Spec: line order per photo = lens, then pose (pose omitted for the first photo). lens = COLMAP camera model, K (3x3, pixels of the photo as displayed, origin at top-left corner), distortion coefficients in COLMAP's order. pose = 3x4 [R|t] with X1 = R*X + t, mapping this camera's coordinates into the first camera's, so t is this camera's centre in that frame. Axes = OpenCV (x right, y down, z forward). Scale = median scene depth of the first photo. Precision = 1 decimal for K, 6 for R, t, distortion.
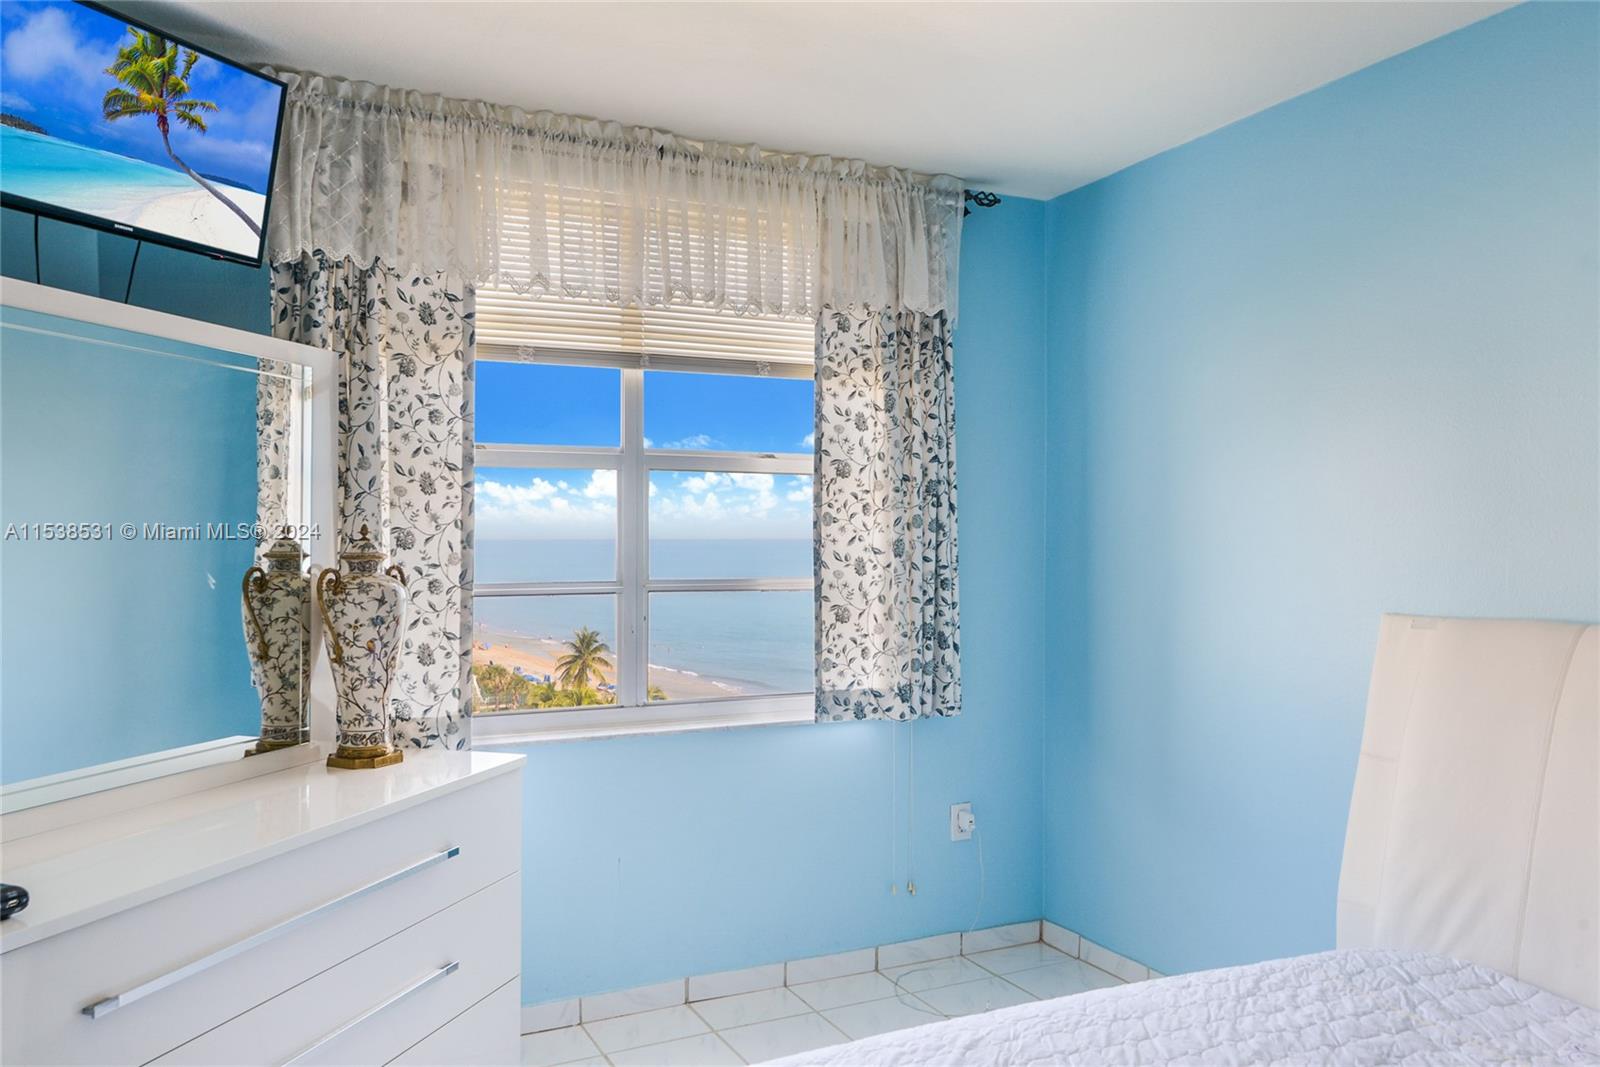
lens RADIAL K [[1266.9, 0, 802.4], [0, 1266.9, 536.9], [0, 0, 1]] dist [0.002331, -0.034619]
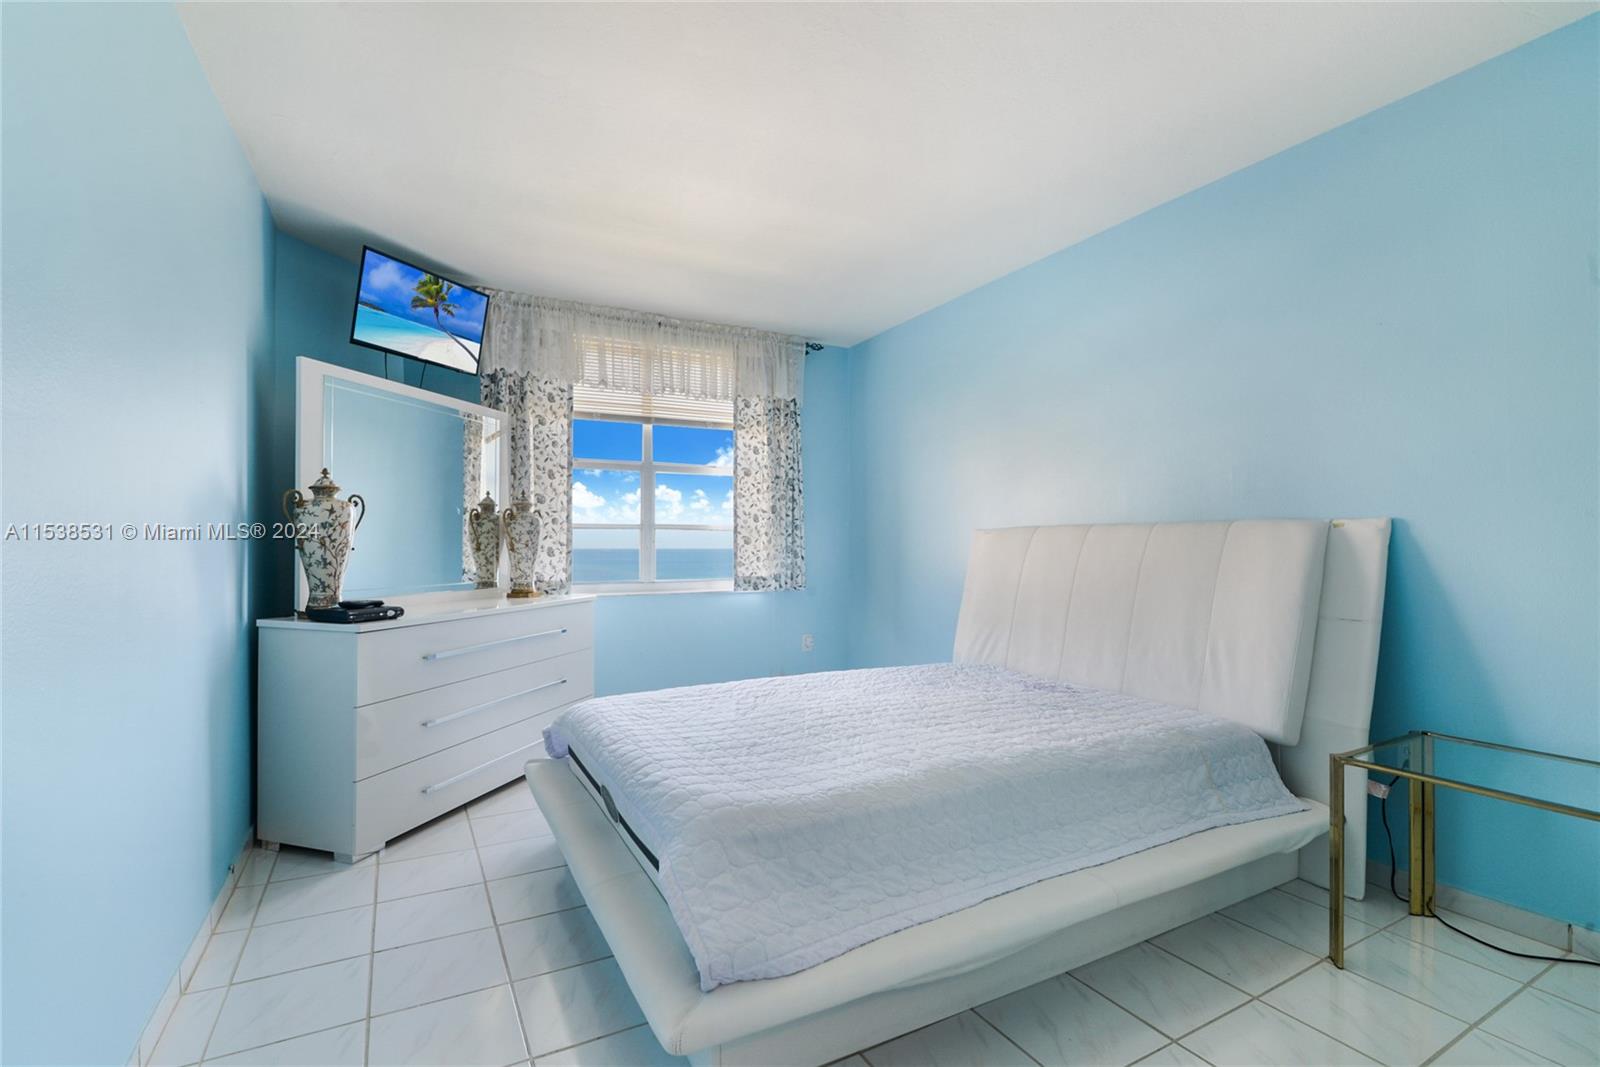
lens RADIAL K [[742.8, 0, 800.3], [0, 742.8, 532.6], [0, 0, 1]] dist [-0.016896, -0.000590]
pose [[0.998823, -0.004171, 0.048333, 0.068088], [0.004711, 0.999928, -0.011063, 0.070053], [-0.048283, 0.011277, 0.998770, -0.284097]]
